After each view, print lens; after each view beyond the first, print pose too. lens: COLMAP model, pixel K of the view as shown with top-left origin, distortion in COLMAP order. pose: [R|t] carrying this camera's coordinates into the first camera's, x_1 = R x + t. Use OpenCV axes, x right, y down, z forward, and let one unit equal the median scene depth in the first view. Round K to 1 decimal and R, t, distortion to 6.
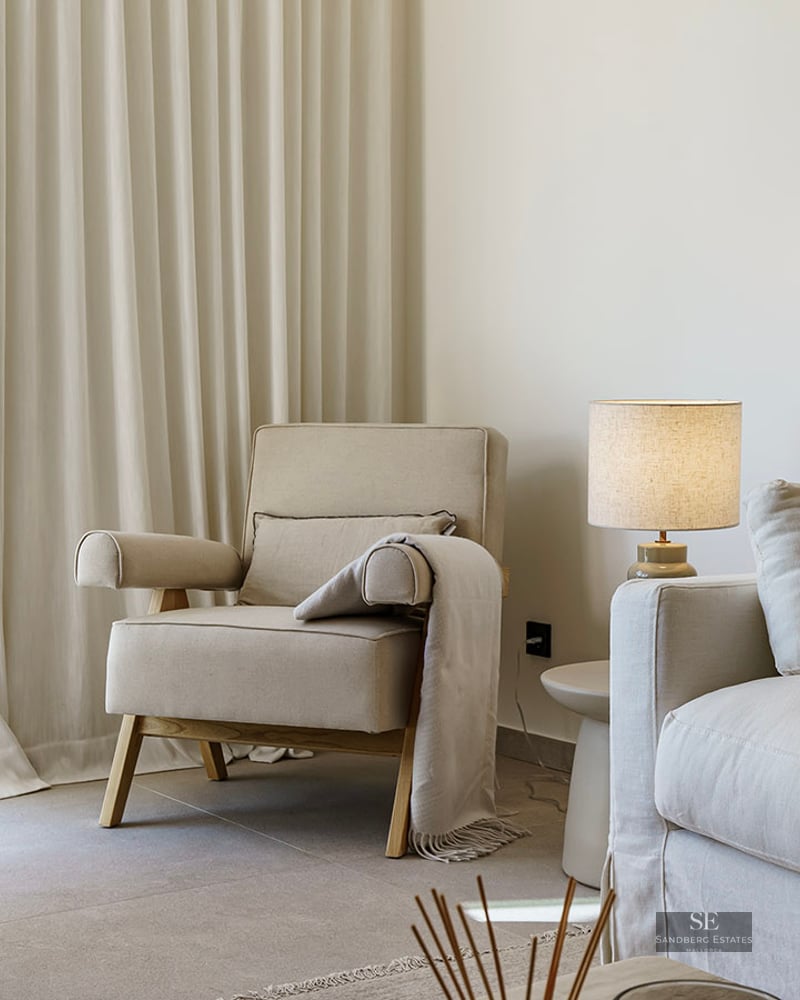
lens RADIAL K [[1061.3, 0, 400.6], [0, 1061.3, 496.8], [0, 0, 1]] dist [-0.001050, 0.000000]
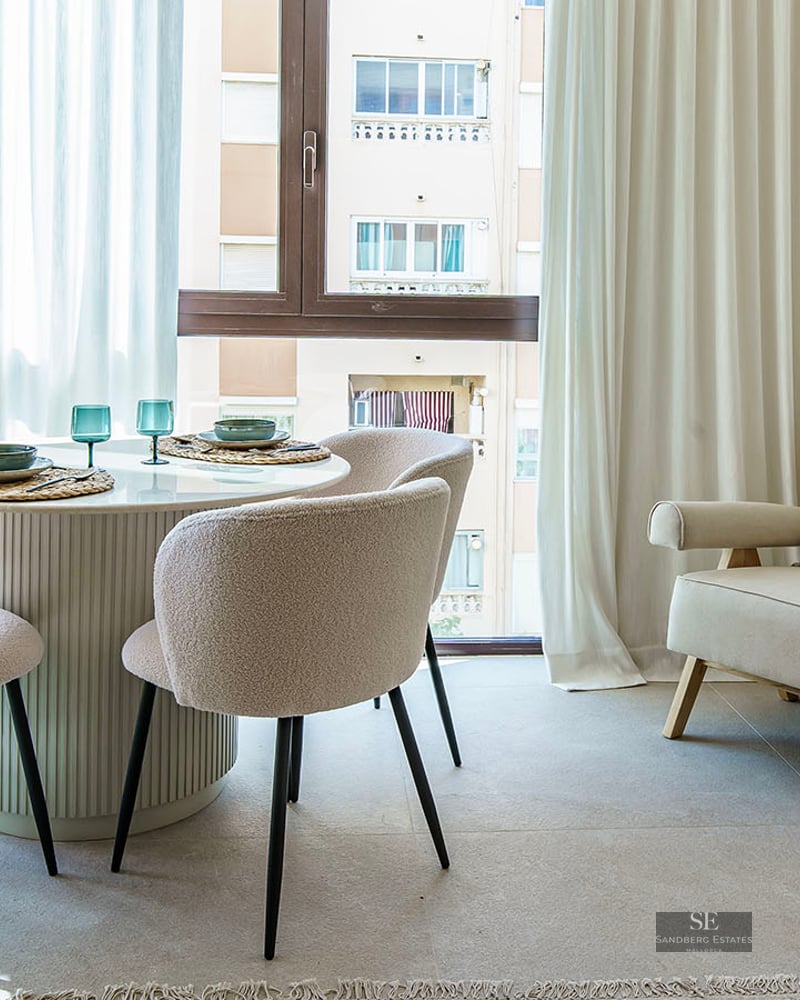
lens RADIAL K [[968.4, 0, 398.9], [0, 968.4, 503.2], [0, 0, 1]] dist [0.001480, 0.000000]
pose [[0.918792, 0.073129, -0.387909, -0.143798], [-0.097082, 0.994369, -0.042486, 0.116697], [0.382617, 0.076694, 0.920718, -0.148365]]
